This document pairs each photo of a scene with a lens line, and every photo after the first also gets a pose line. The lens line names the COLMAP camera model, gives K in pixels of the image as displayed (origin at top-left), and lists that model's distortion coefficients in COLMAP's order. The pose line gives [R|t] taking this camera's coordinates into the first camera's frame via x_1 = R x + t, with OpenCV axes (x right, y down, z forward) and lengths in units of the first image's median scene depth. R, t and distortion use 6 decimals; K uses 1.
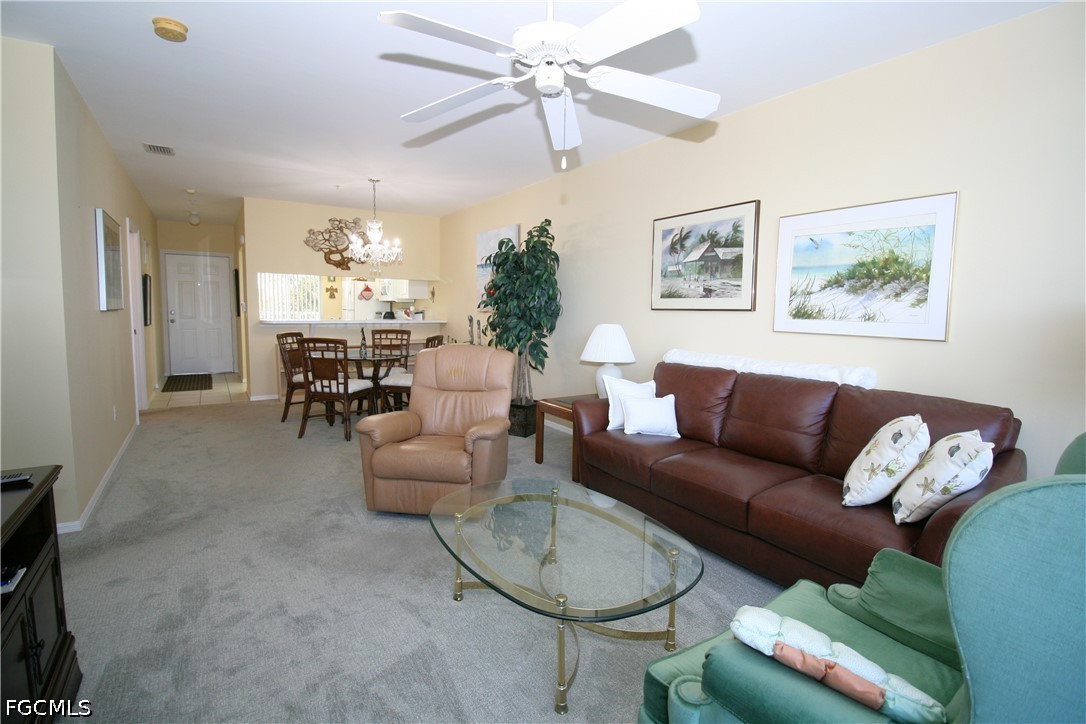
lens RADIAL K [[507.8, 0, 545.2], [0, 507.8, 355.8], [0, 0, 1]] dist [0.001911, -0.012240]
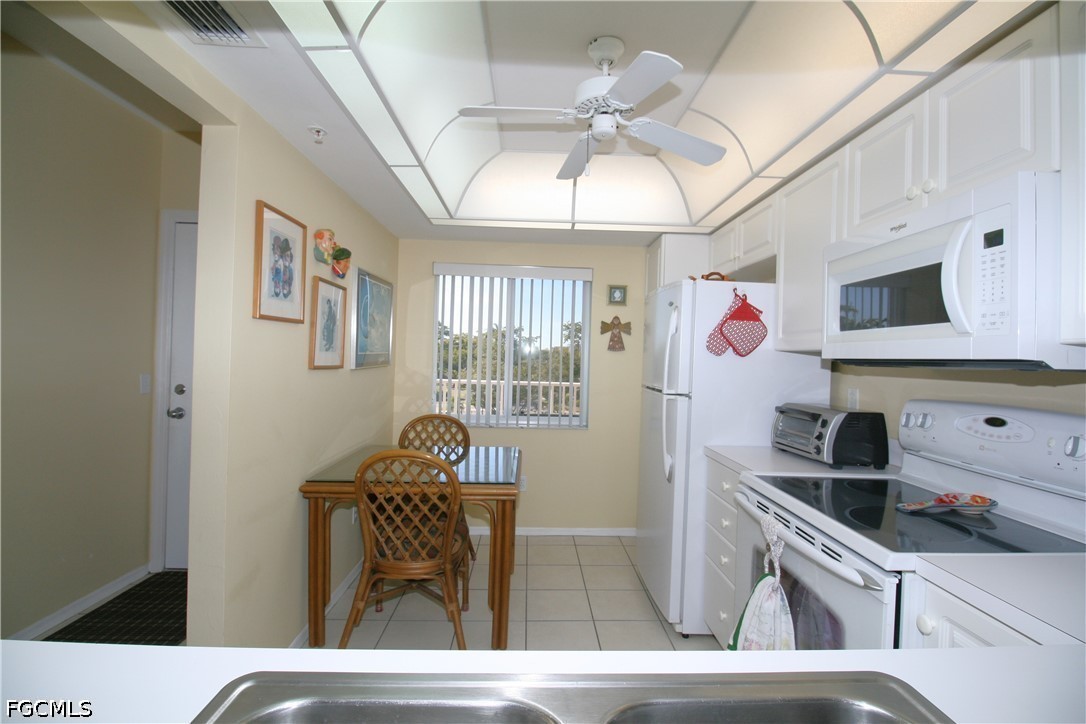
lens RADIAL K [[507.8, 0, 547.5], [0, 507.8, 351.7], [0, 0, 1]] dist [0.001911, -0.012240]
pose [[0.853350, -0.002498, -0.521332, -0.778282], [-0.059500, 0.992988, -0.102150, -0.207768], [0.517931, 0.118189, 0.847218, 1.906736]]
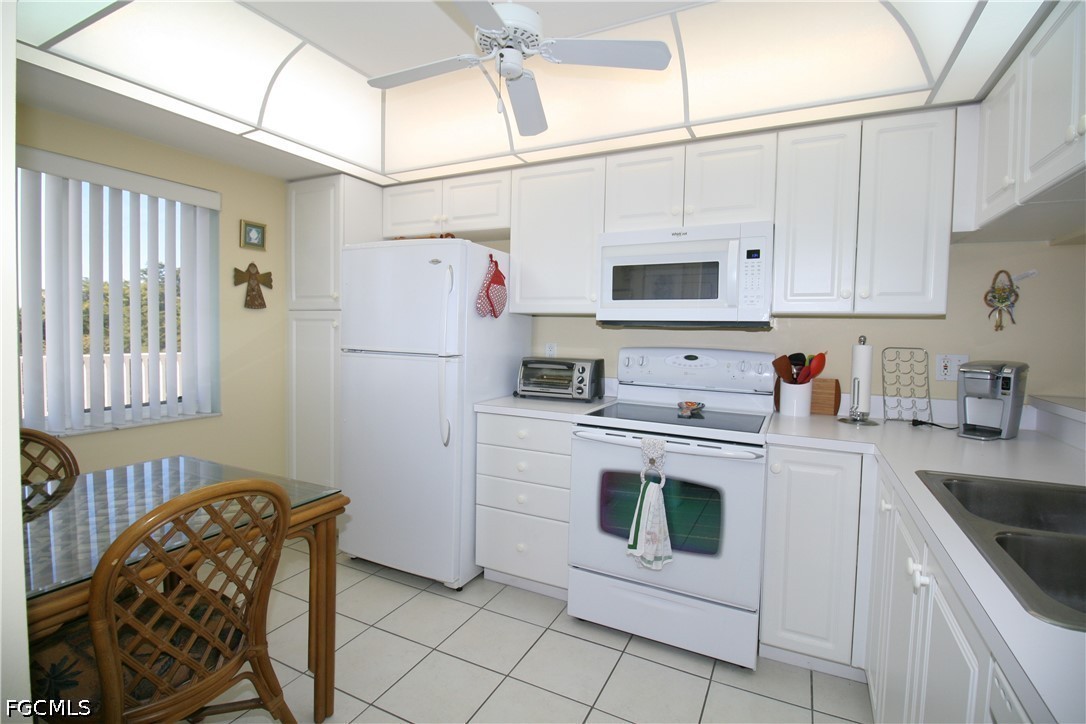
lens RADIAL K [[507.8, 0, 546.0], [0, 507.8, 350.9], [0, 0, 1]] dist [0.001911, -0.012240]
pose [[0.866709, -0.023381, 0.498267, -1.188764], [0.045021, 0.998491, -0.031457, -0.210867], [-0.496779, 0.049697, 0.866453, 1.937527]]
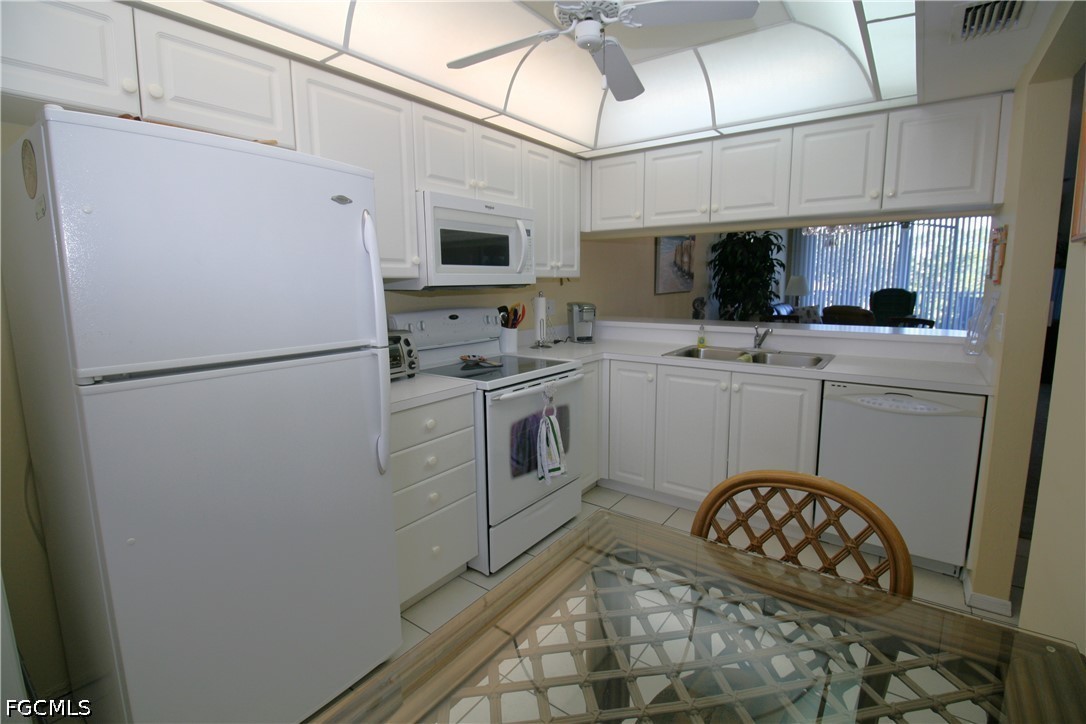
lens RADIAL K [[507.8, 0, 547.8], [0, 507.8, 350.4], [0, 0, 1]] dist [0.001911, -0.012240]
pose [[-0.352405, -0.143607, 0.924764, -1.430620], [0.092985, 0.977894, 0.187291, -0.293440], [-0.931217, 0.151991, -0.331261, 2.552606]]
